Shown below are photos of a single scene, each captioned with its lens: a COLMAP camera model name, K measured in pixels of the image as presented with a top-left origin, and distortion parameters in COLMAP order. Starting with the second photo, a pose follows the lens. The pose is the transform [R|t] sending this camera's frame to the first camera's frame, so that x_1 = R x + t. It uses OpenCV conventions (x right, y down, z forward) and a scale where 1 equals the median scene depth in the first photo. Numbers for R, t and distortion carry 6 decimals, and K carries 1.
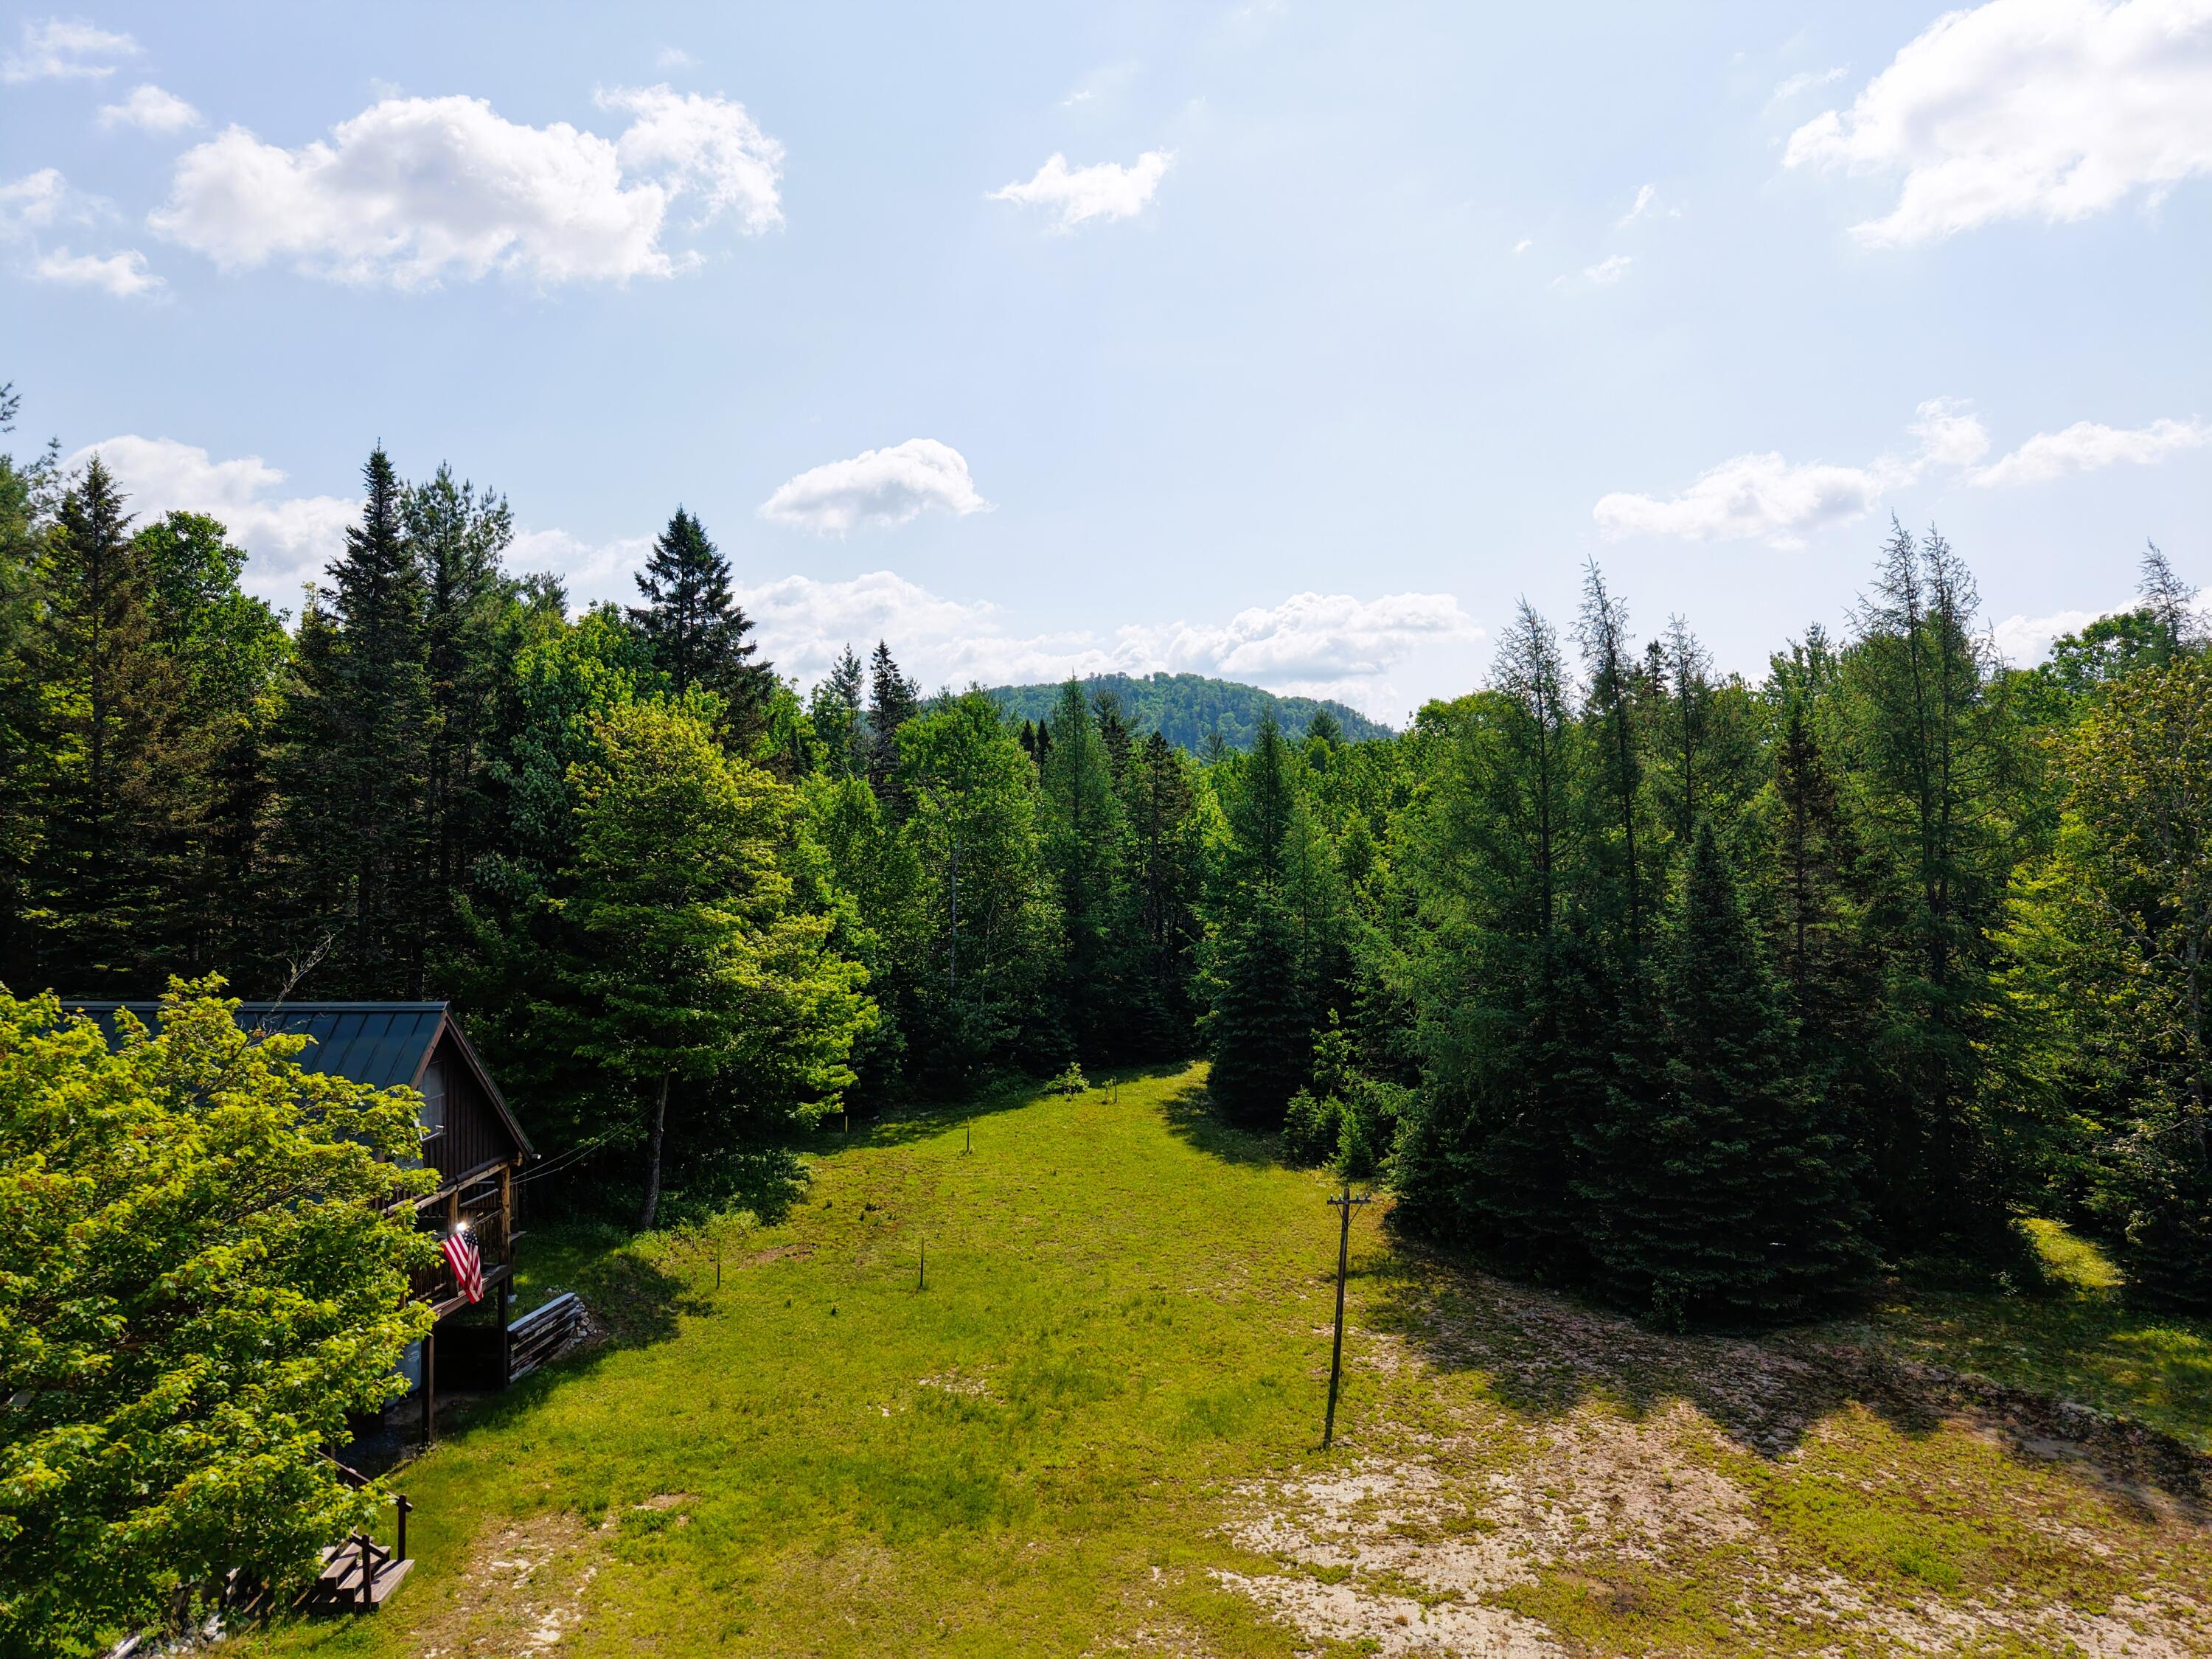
lens RADIAL K [[1480.9, 0, 1100.8], [0, 1480.9, 830.2], [0, 0, 1]] dist [0.017832, -0.009909]
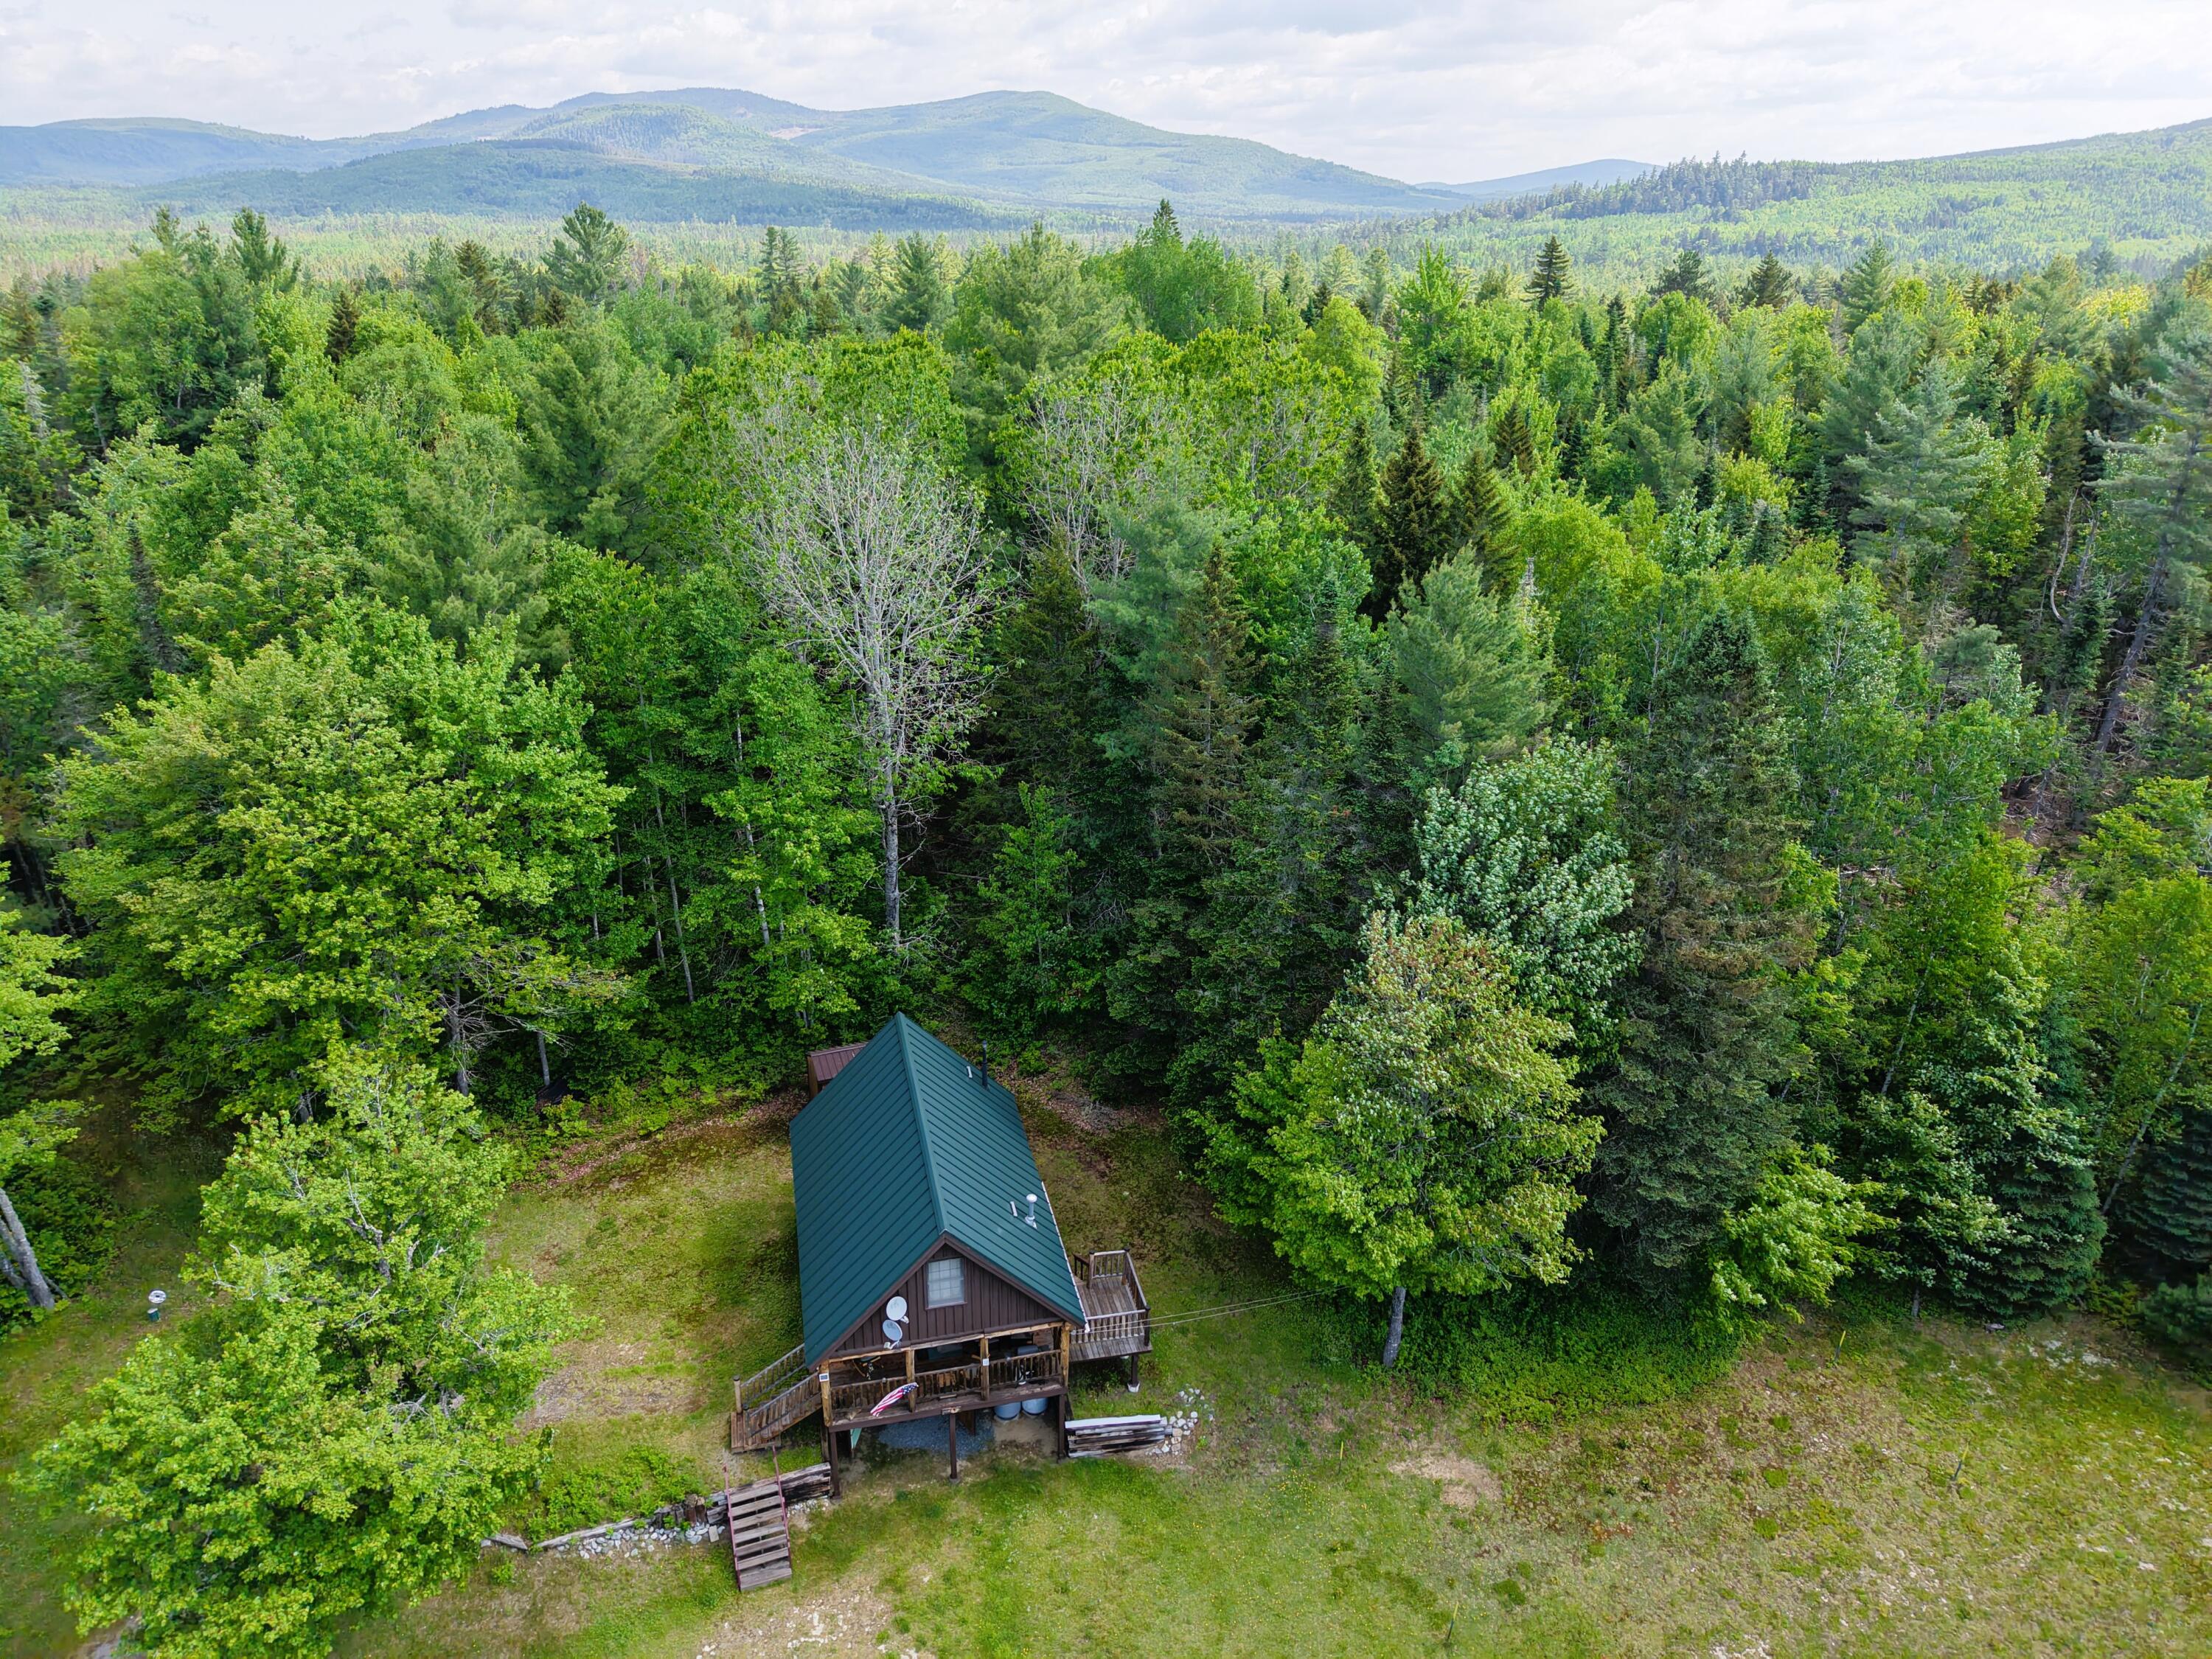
lens RADIAL K [[1478.0, 0, 1105.8], [0, 1478.0, 822.0], [0, 0, 1]] dist [0.010618, -0.001944]
pose [[0.301475, 0.374590, -0.876810, 0.462481], [-0.011715, 0.920981, 0.389432, -0.552847], [0.953402, -0.107132, 0.282041, 0.624582]]
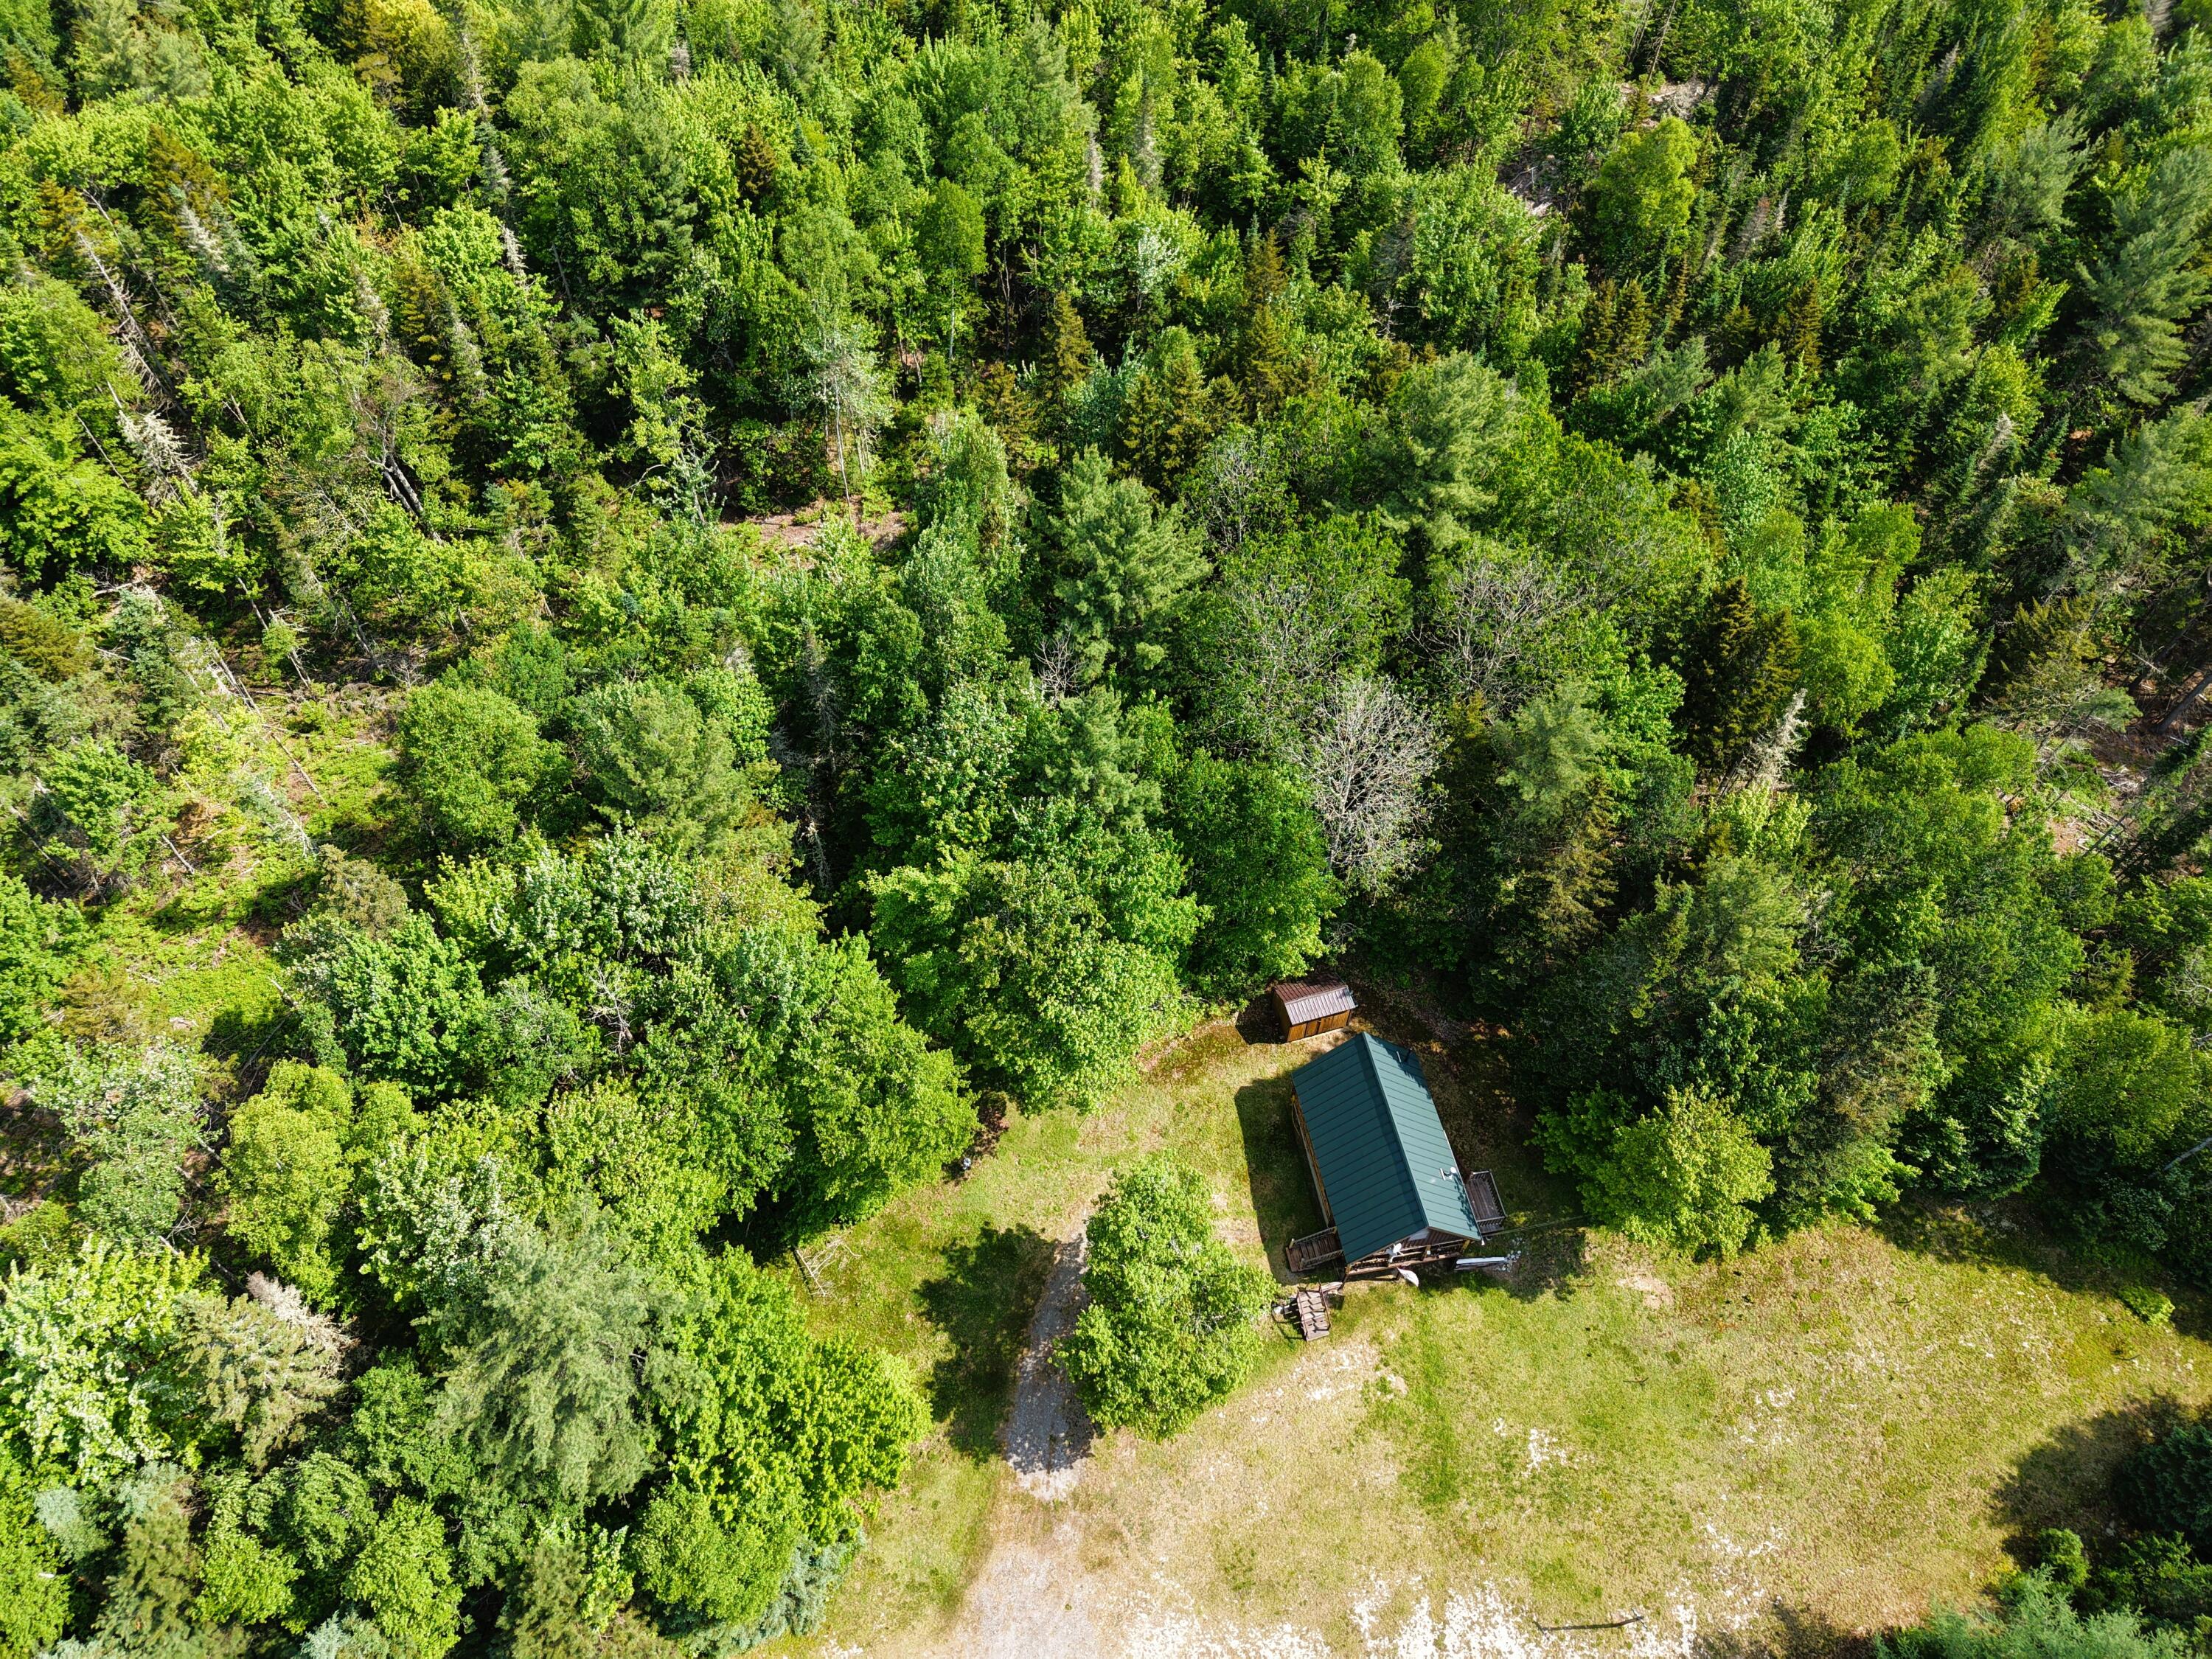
lens RADIAL K [[1507.3, 0, 1099.8], [0, 1507.3, 826.2], [0, 0, 1]] dist [0.015516, -0.001330]
pose [[0.257105, 0.783027, -0.566361, 0.269923], [-0.025983, 0.591452, 0.805921, -1.838703], [0.966034, -0.192491, 0.172410, 0.102698]]
